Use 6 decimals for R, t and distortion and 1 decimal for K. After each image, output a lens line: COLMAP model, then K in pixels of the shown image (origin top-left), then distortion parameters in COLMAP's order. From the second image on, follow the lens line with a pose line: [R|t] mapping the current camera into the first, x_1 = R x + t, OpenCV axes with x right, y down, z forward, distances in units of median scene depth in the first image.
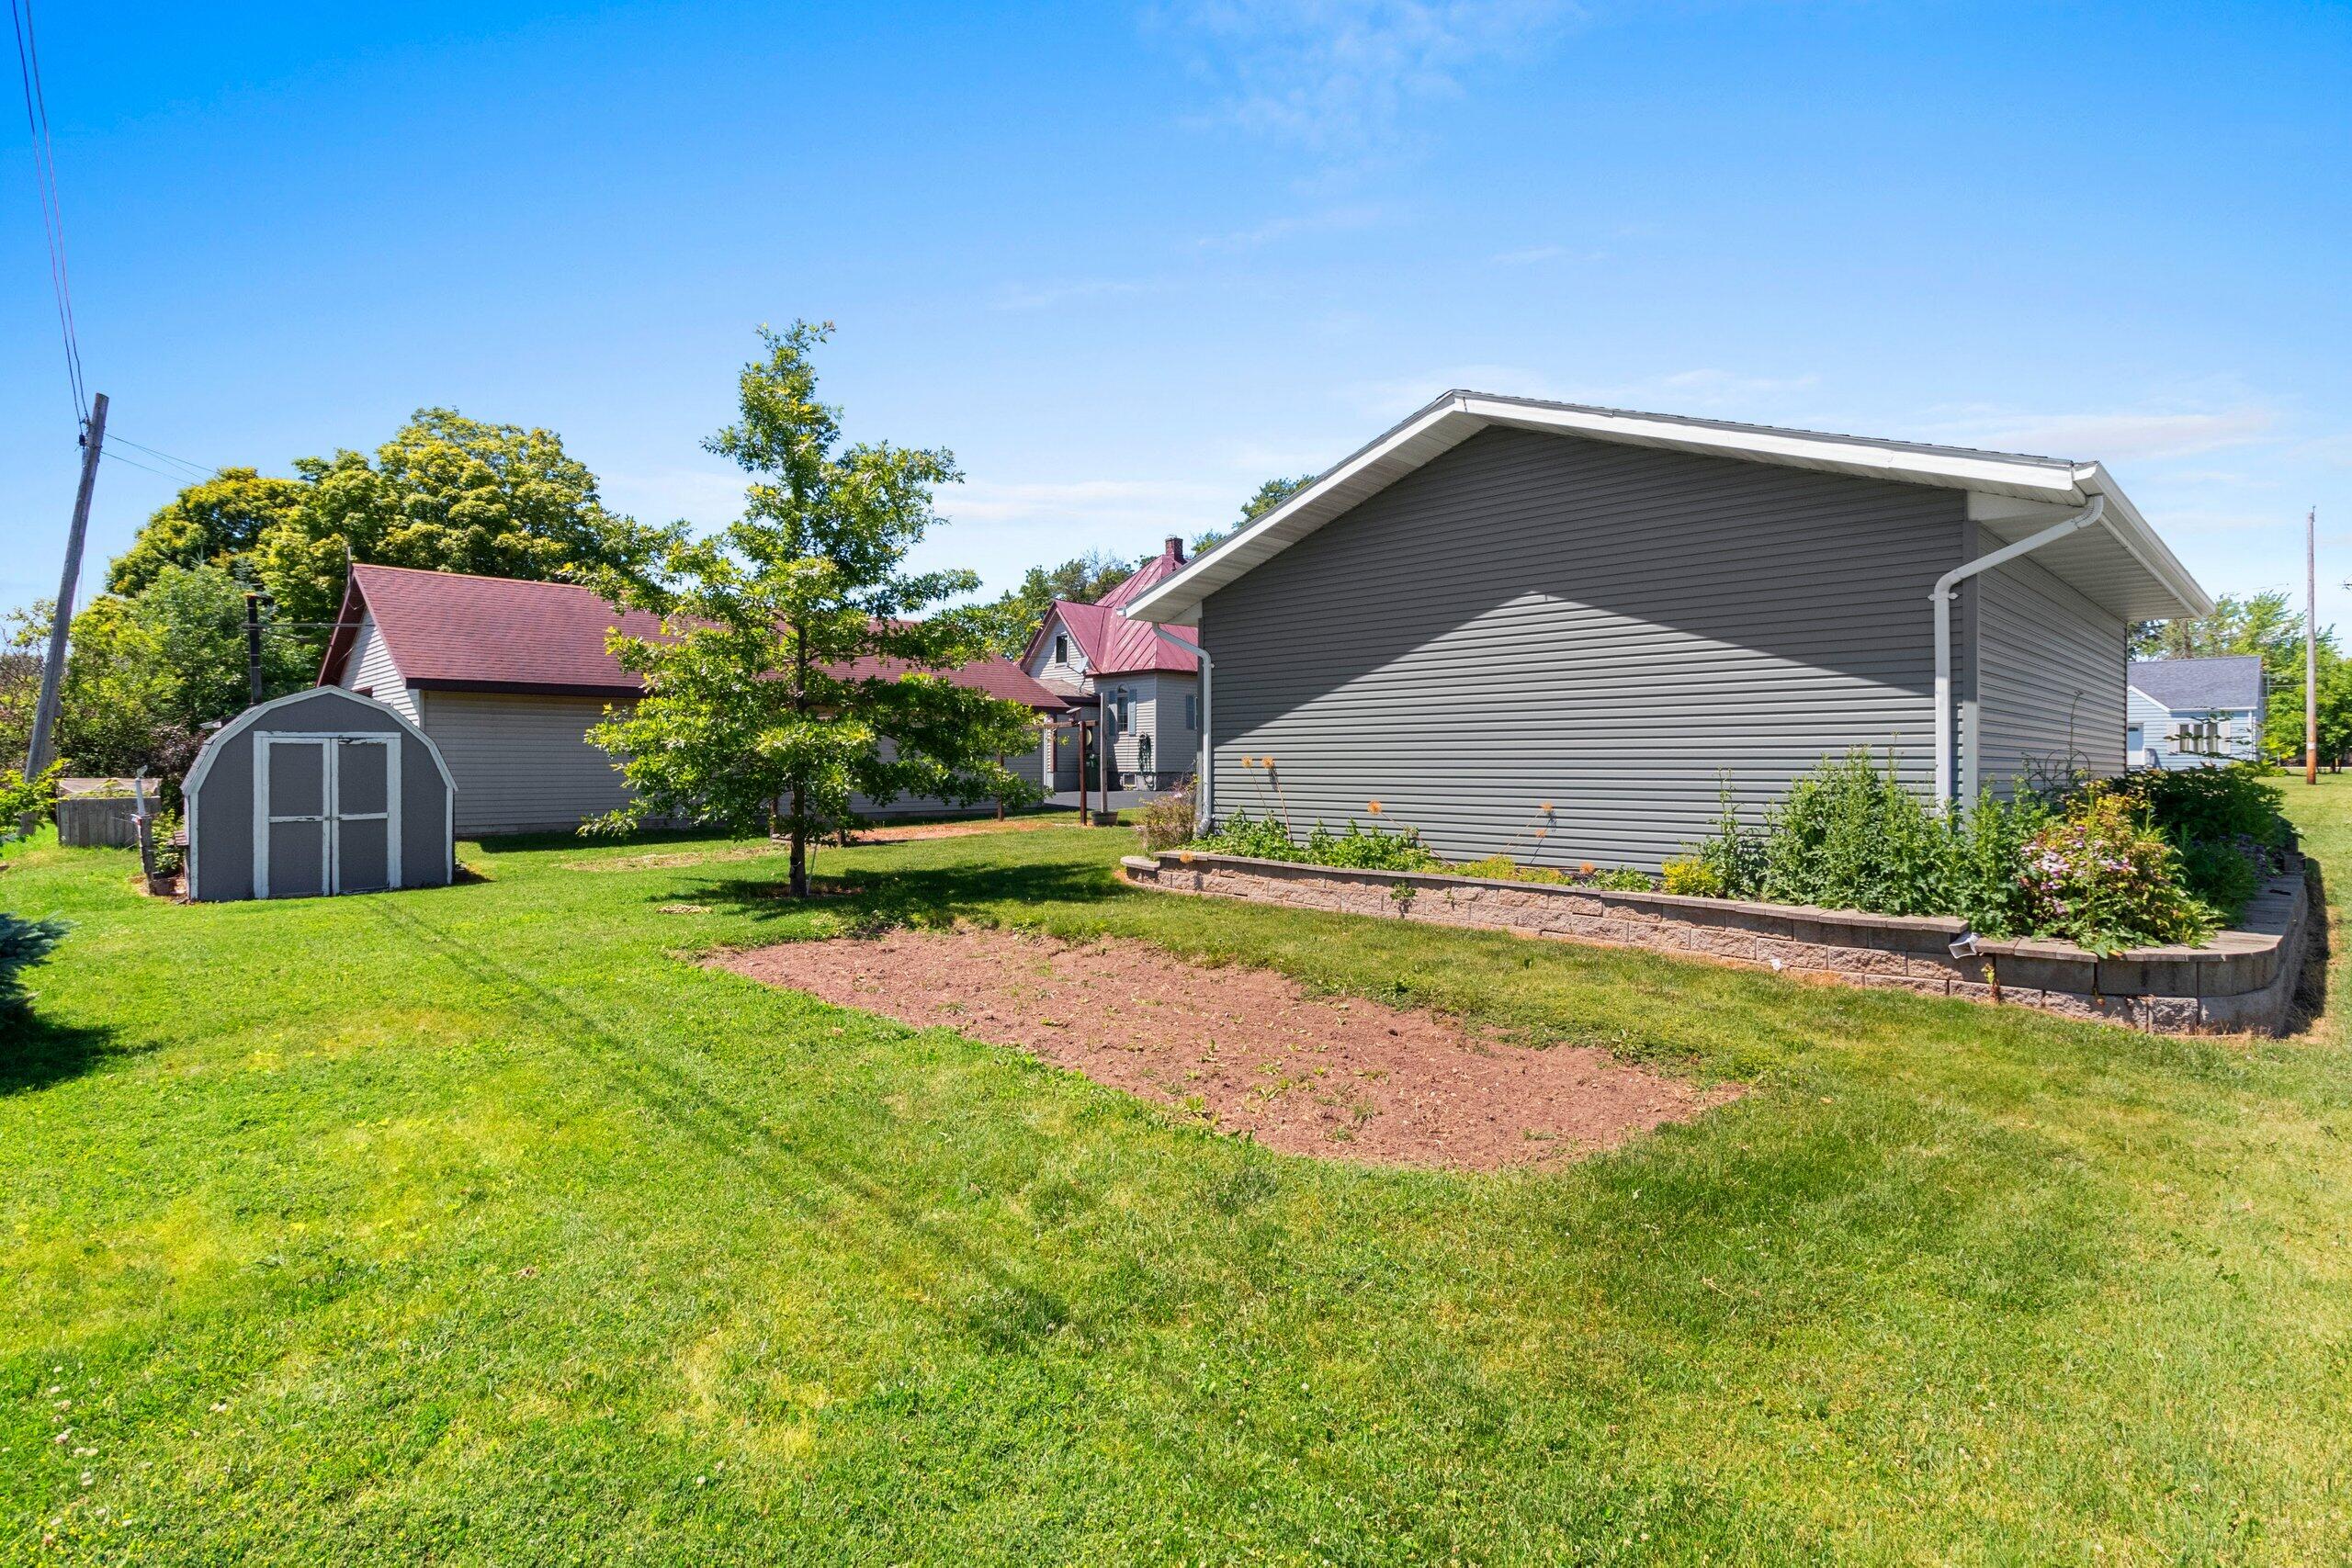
lens RADIAL K [[1151.8, 0, 1180.5], [0, 1151.8, 751.2], [0, 0, 1]] dist [0.002473, -0.000439]
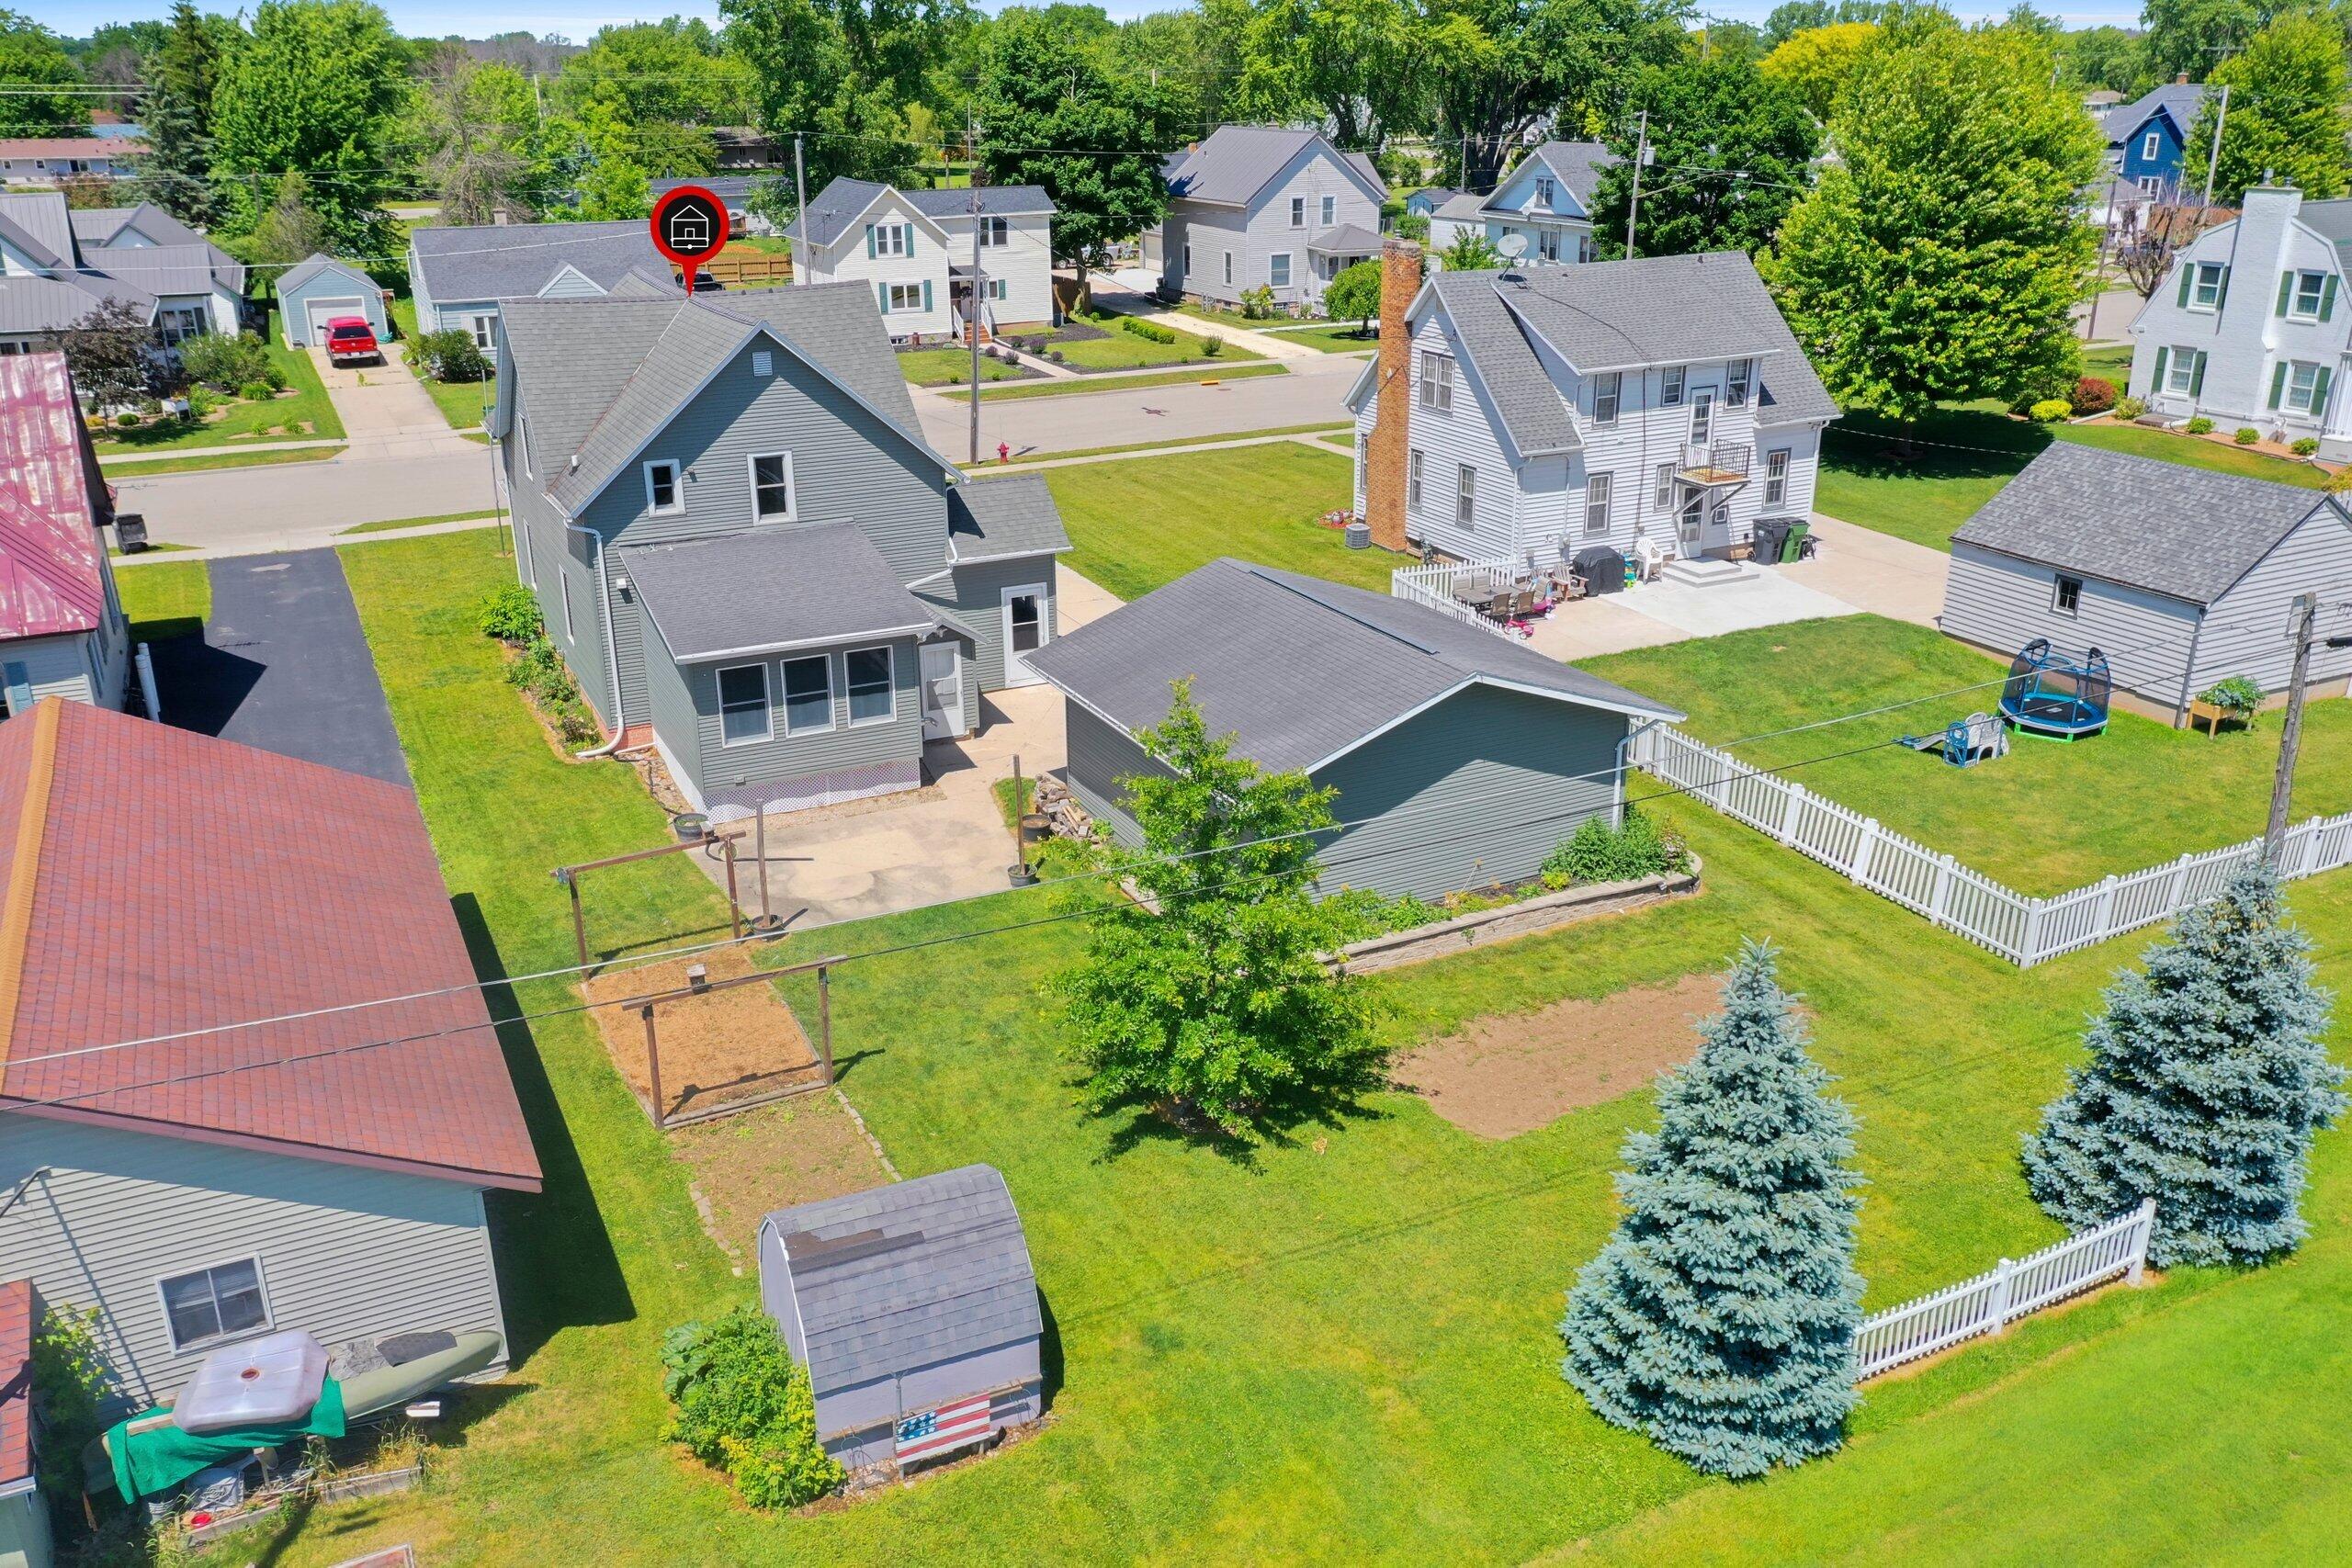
lens RADIAL K [[1828.9, 0, 1176.0], [0, 1828.9, 784.0], [0, 0, 1]] dist [0.012503, 0.004573]
pose [[0.306064, -0.348251, 0.886028, -0.989527], [-0.000490, 0.930634, 0.365952, -0.470630], [-0.952011, -0.112439, 0.284663, 0.238924]]
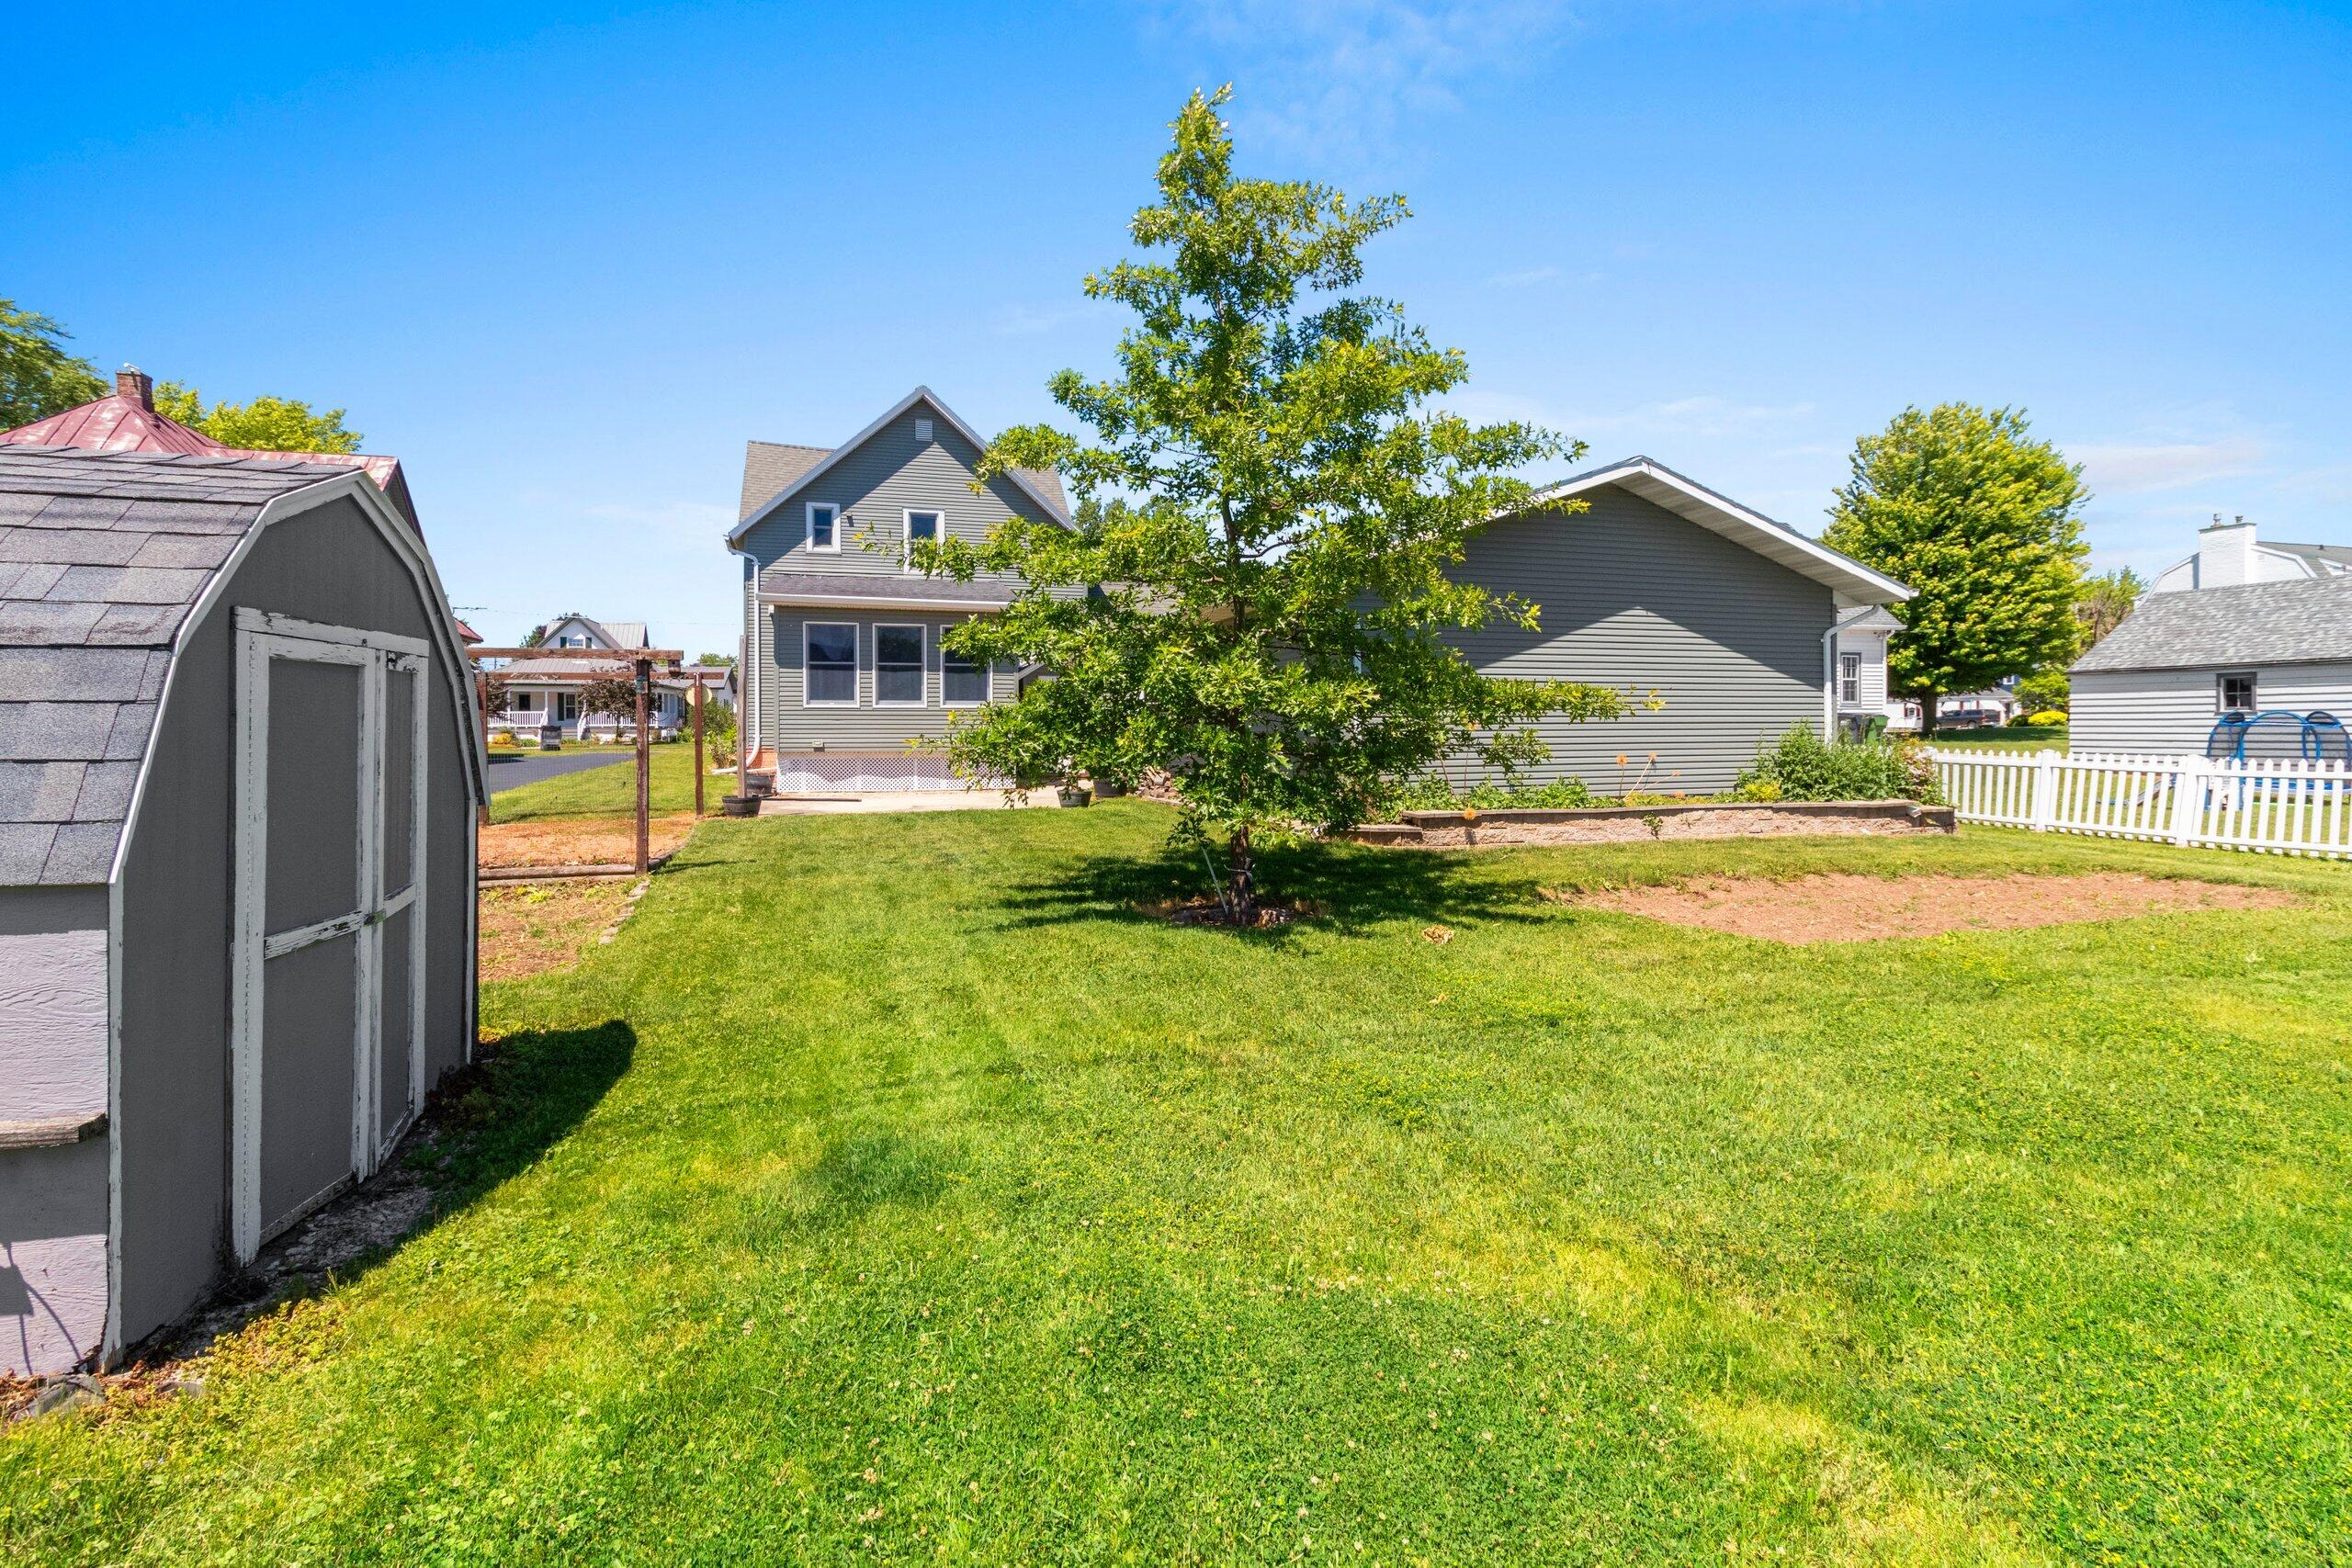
lens RADIAL K [[1079.8, 0, 1186.7], [0, 1079.8, 735.5], [0, 0, 1]] dist [-0.003265, -0.000310]
pose [[0.449434, -0.008159, 0.893276, -0.456498], [-0.004555, 0.999924, 0.011425, 0.003691], [-0.893302, -0.009204, 0.449363, 0.353214]]
